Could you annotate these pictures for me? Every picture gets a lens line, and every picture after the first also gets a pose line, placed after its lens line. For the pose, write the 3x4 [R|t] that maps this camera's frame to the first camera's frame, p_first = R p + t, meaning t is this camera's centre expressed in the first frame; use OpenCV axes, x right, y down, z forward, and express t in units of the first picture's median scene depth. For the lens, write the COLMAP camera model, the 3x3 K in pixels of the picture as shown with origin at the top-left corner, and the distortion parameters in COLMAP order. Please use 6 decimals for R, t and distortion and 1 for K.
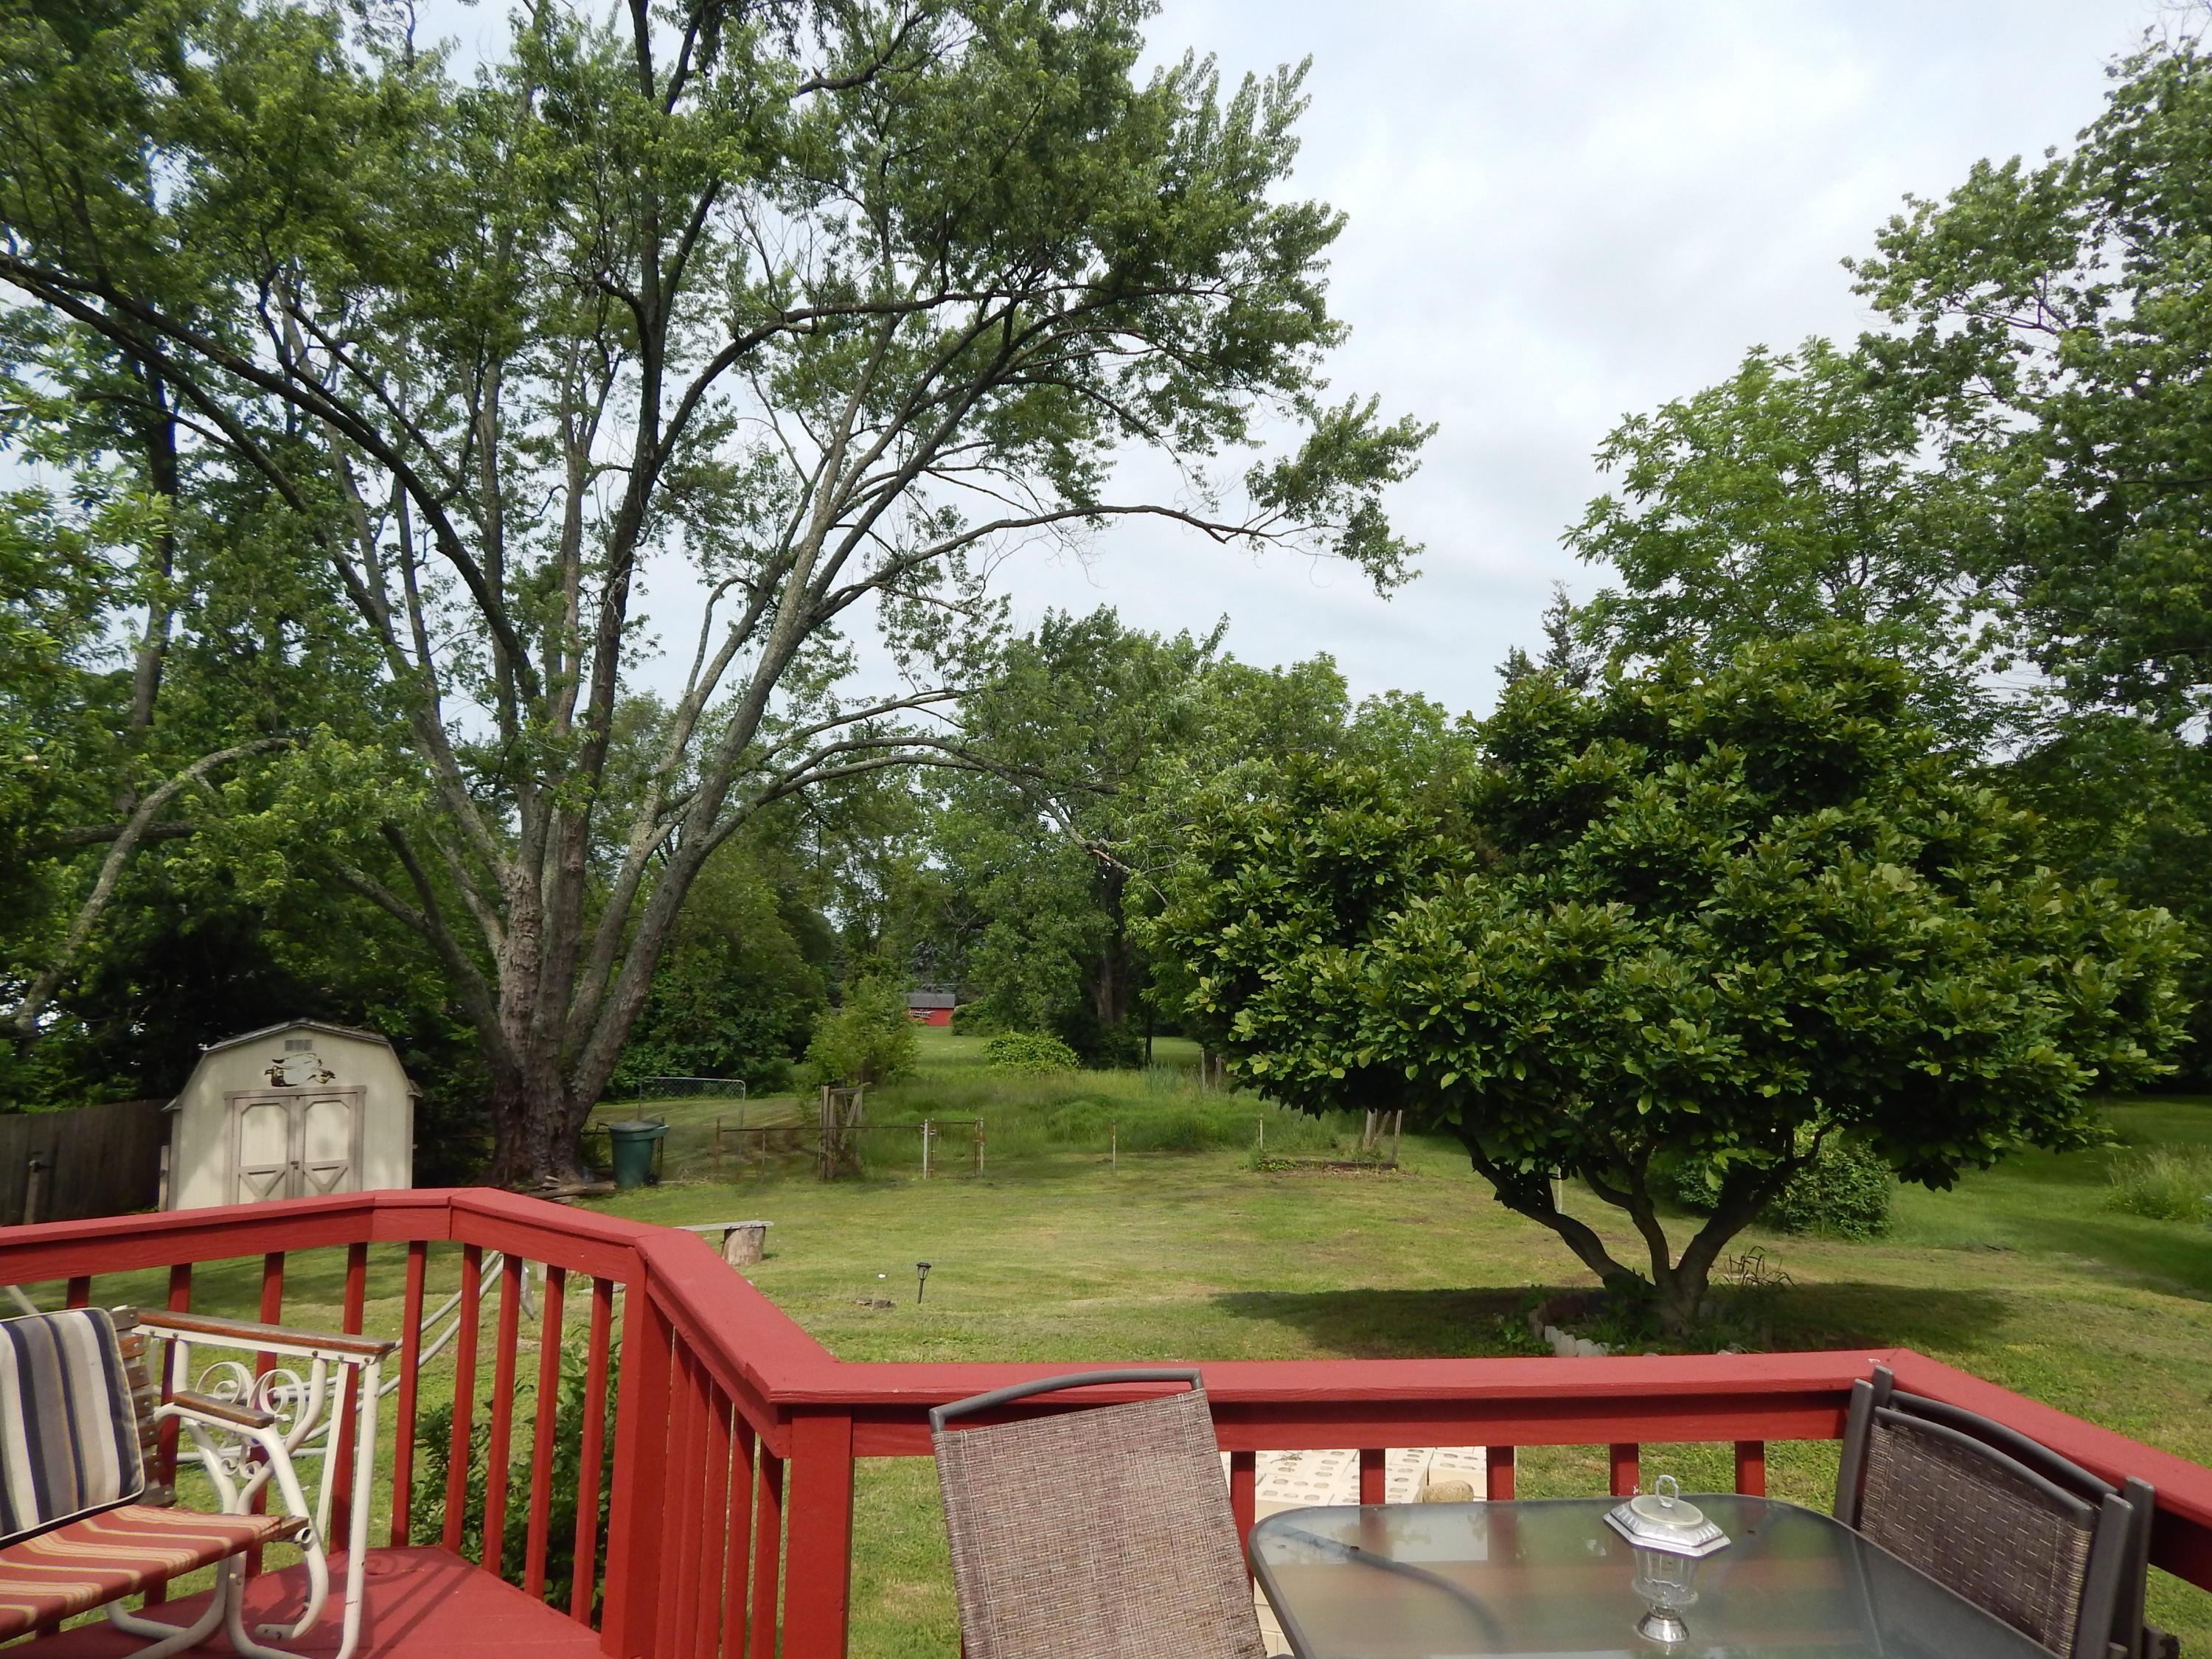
lens RADIAL K [[1442.4, 0, 1106.0], [0, 1442.4, 829.5], [0, 0, 1]] dist [0.001244, 0.000104]
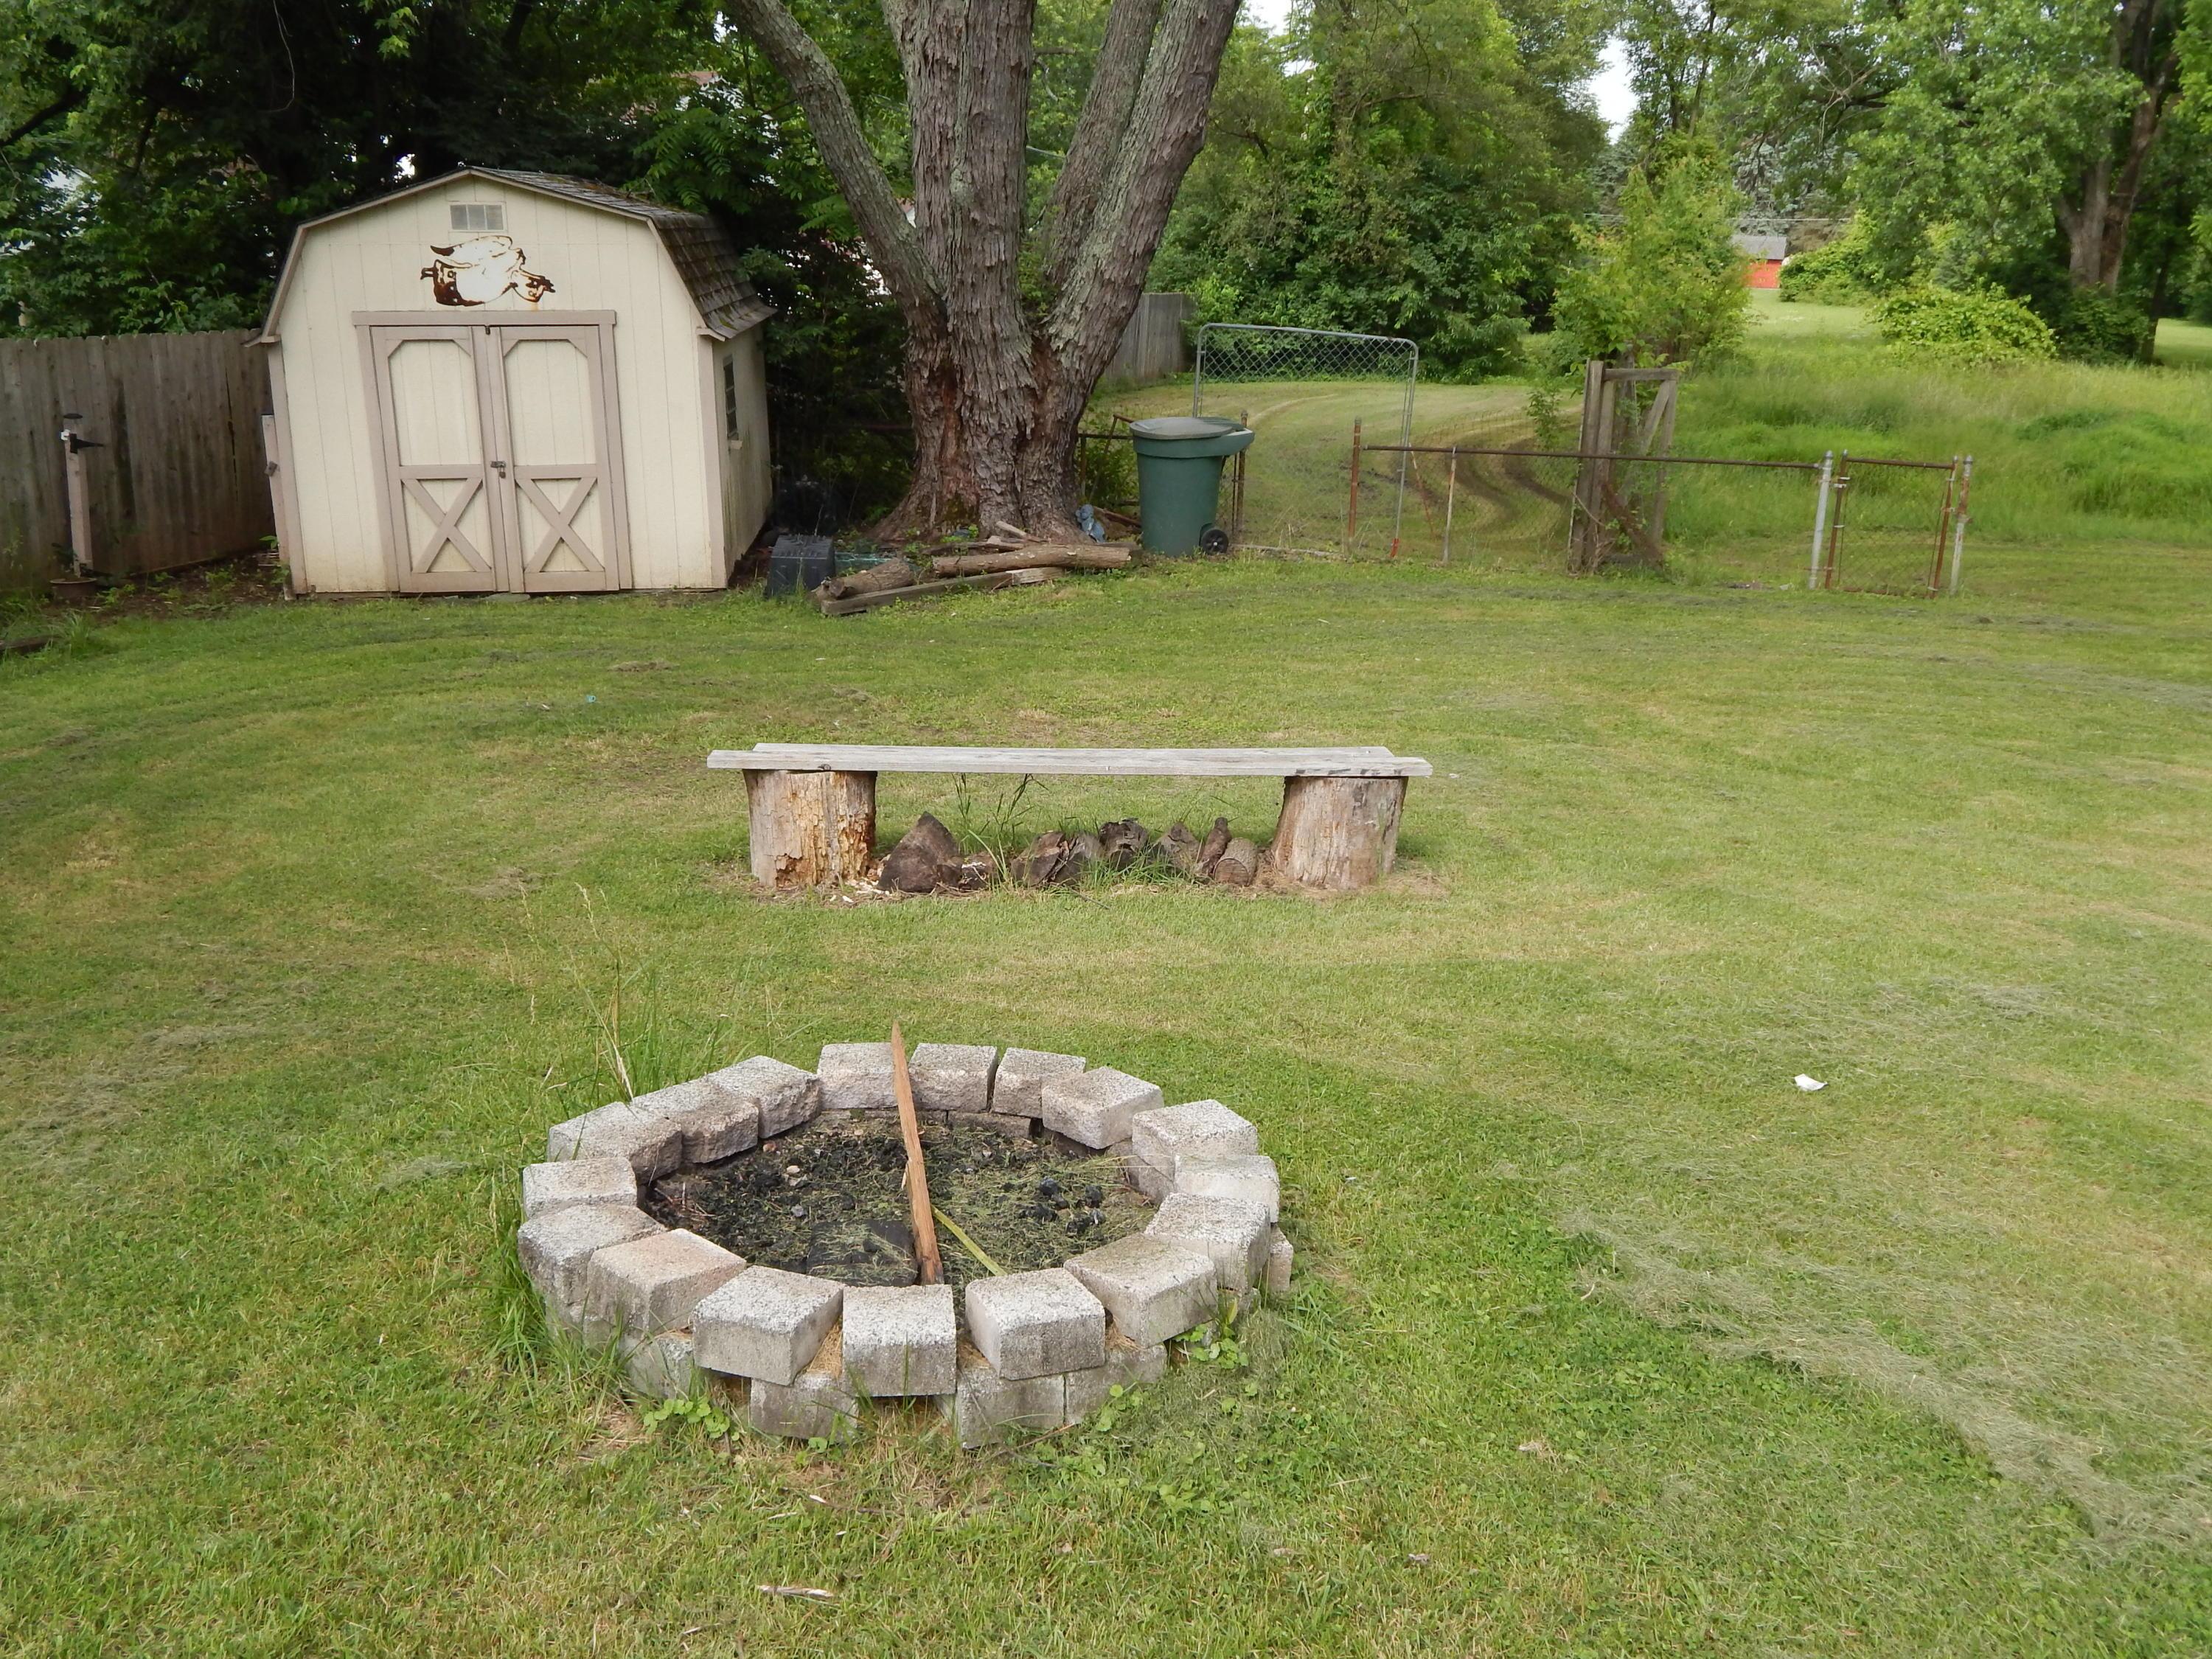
lens RADIAL K [[1963.6, 0, 1110.7], [0, 1963.6, 775.3], [0, 0, 1]] dist [-0.004786, -0.017169]
pose [[0.913628, 0.126523, -0.386361, -0.076621], [0.025285, 0.930817, 0.364609, 0.068613], [0.405763, -0.342886, 0.847222, 0.362195]]
